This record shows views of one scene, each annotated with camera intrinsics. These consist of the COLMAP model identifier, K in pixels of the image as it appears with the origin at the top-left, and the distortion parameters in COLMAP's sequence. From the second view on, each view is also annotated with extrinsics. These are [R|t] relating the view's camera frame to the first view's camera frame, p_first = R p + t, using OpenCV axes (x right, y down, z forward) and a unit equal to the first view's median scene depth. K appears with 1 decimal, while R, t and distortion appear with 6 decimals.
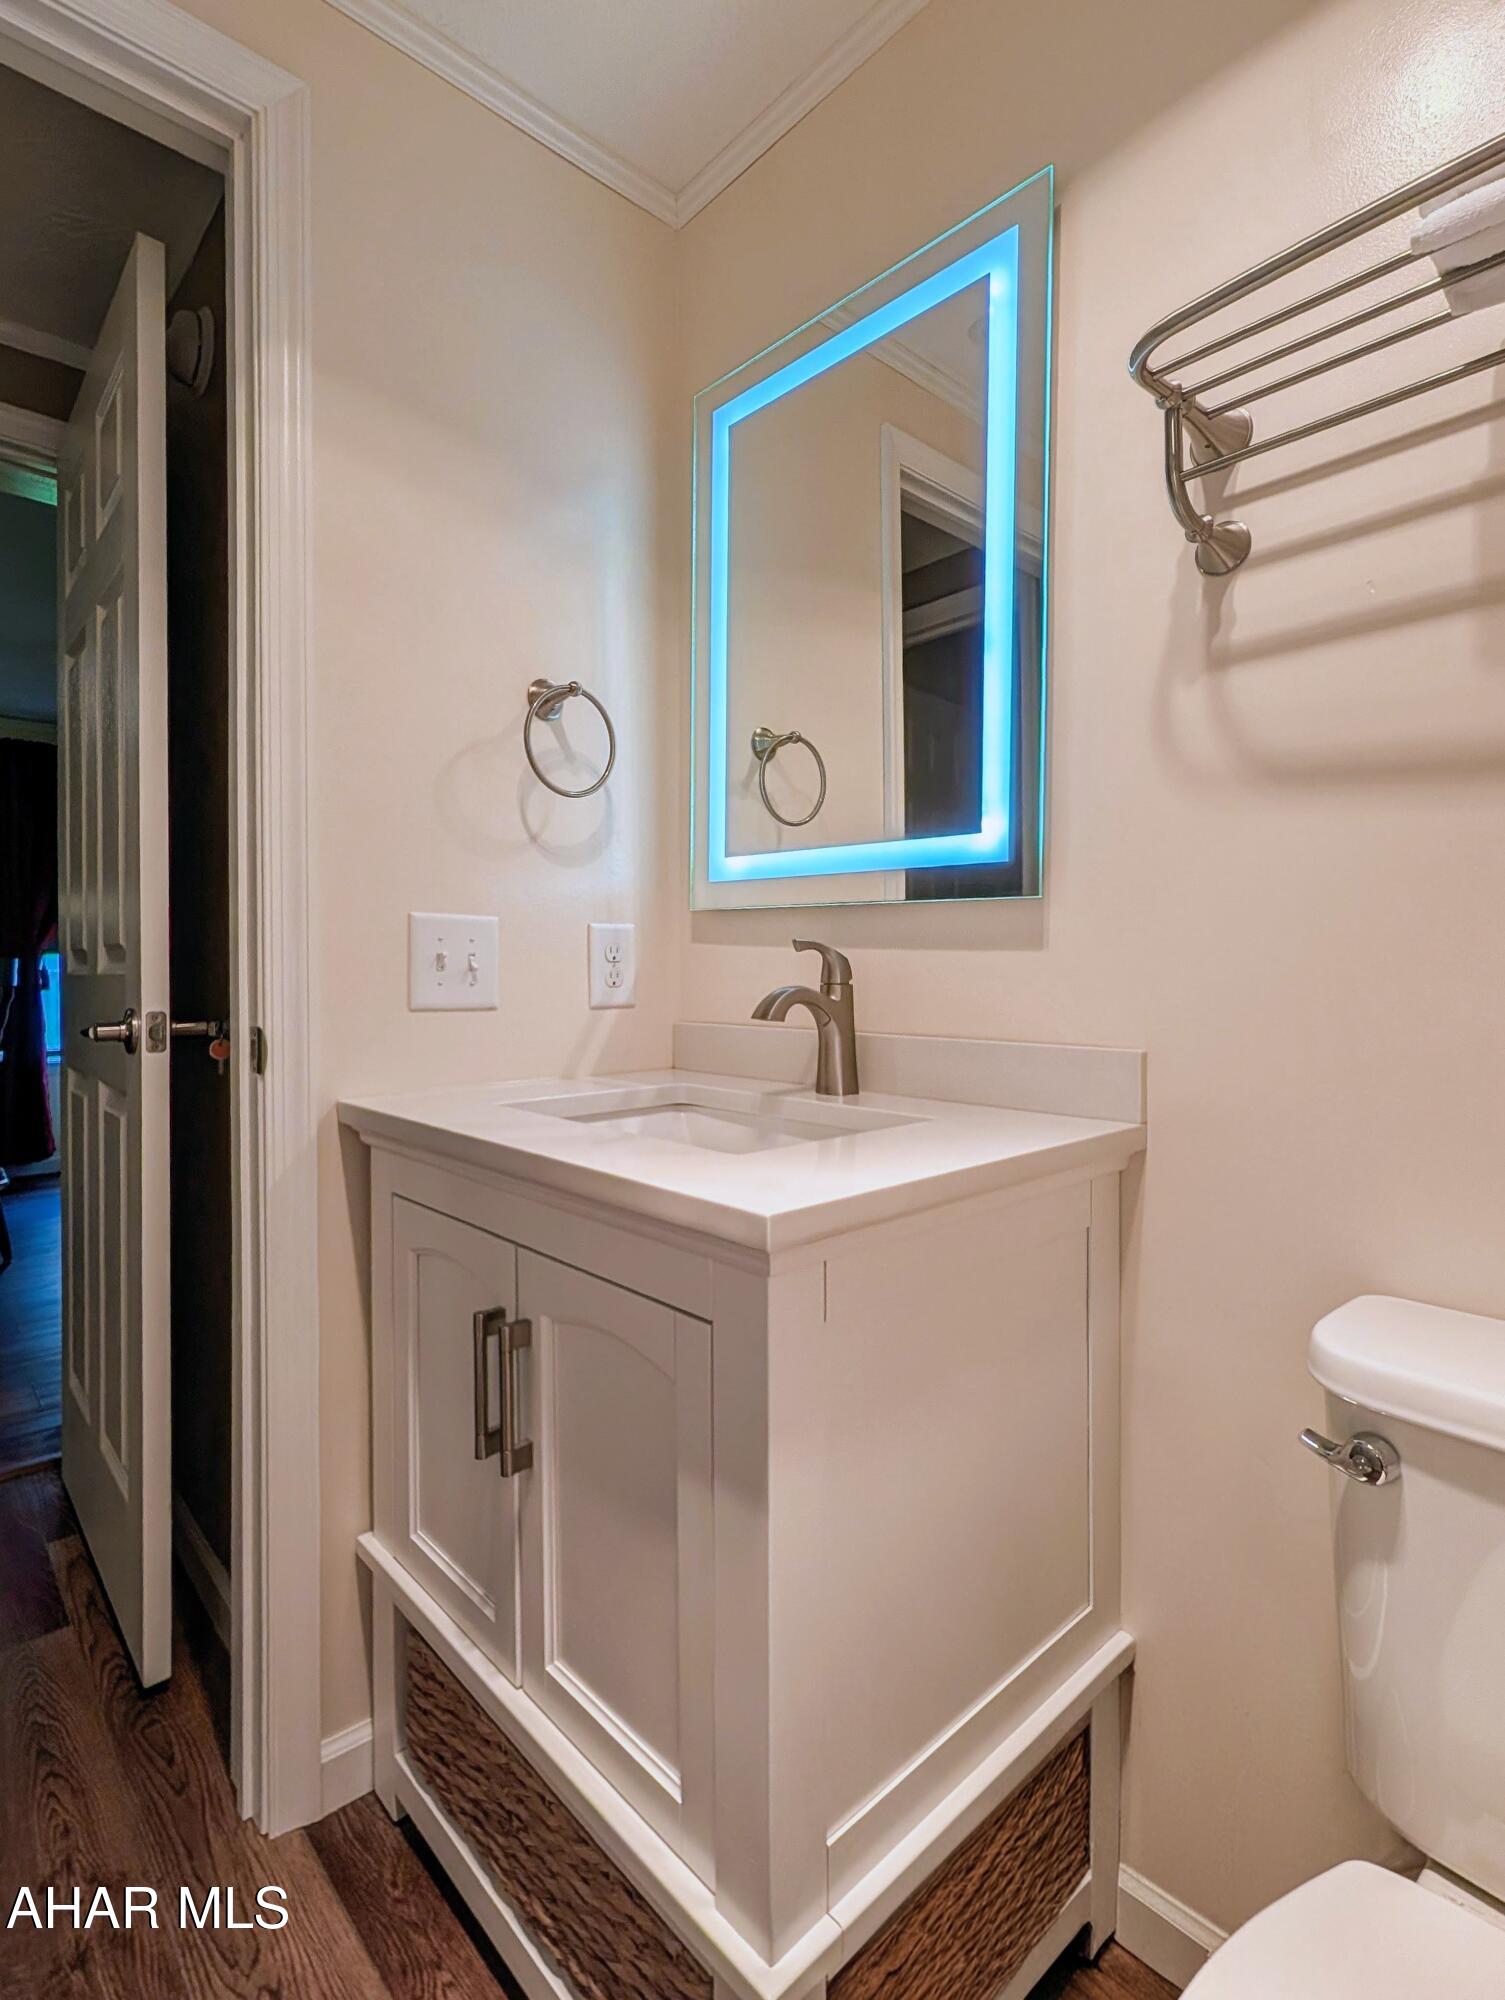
lens RADIAL K [[968.0, 0, 746.3], [0, 968.0, 970.7], [0, 0, 1]] dist [0.000144, -0.000004]
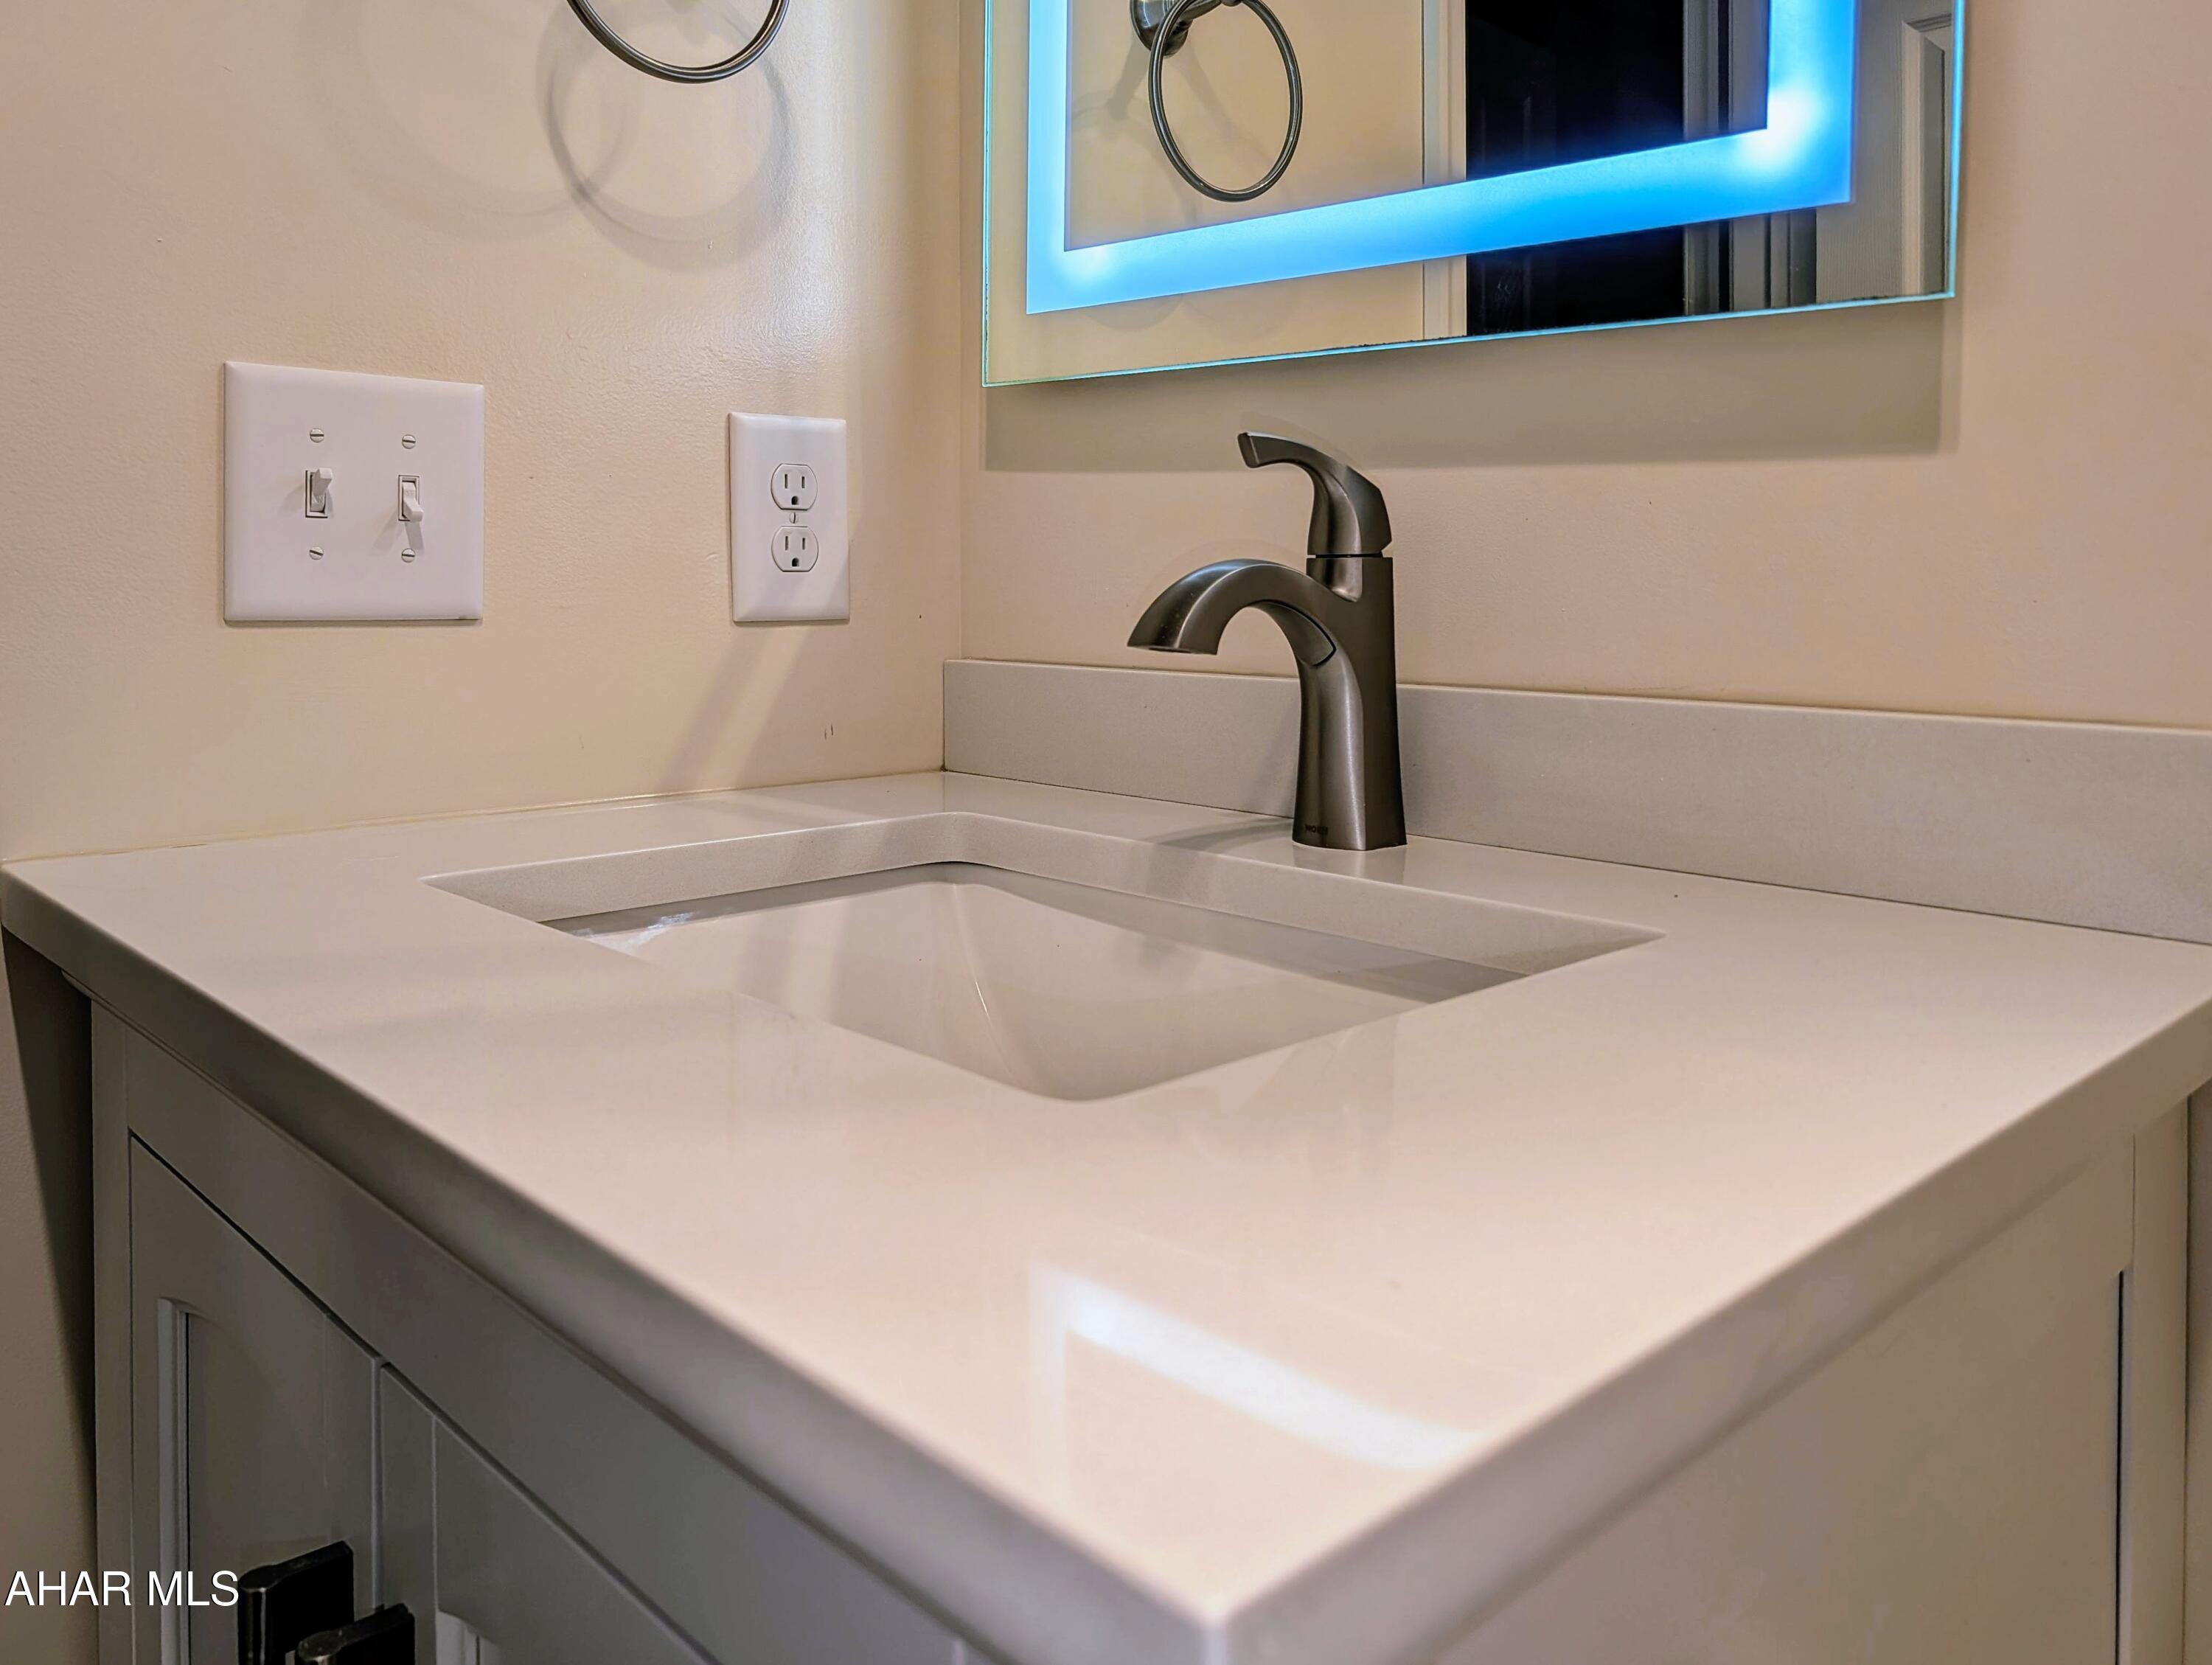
lens RADIAL K [[1695.4, 0, 1106.2], [0, 1695.4, 951.2], [0, 0, 1]] dist [0.003284, -0.001039]
pose [[0.999978, 0.002100, -0.006269, 0.000889], [-0.000690, 0.976192, 0.216909, 0.020739], [0.006576, -0.216900, 0.976172, 0.303706]]
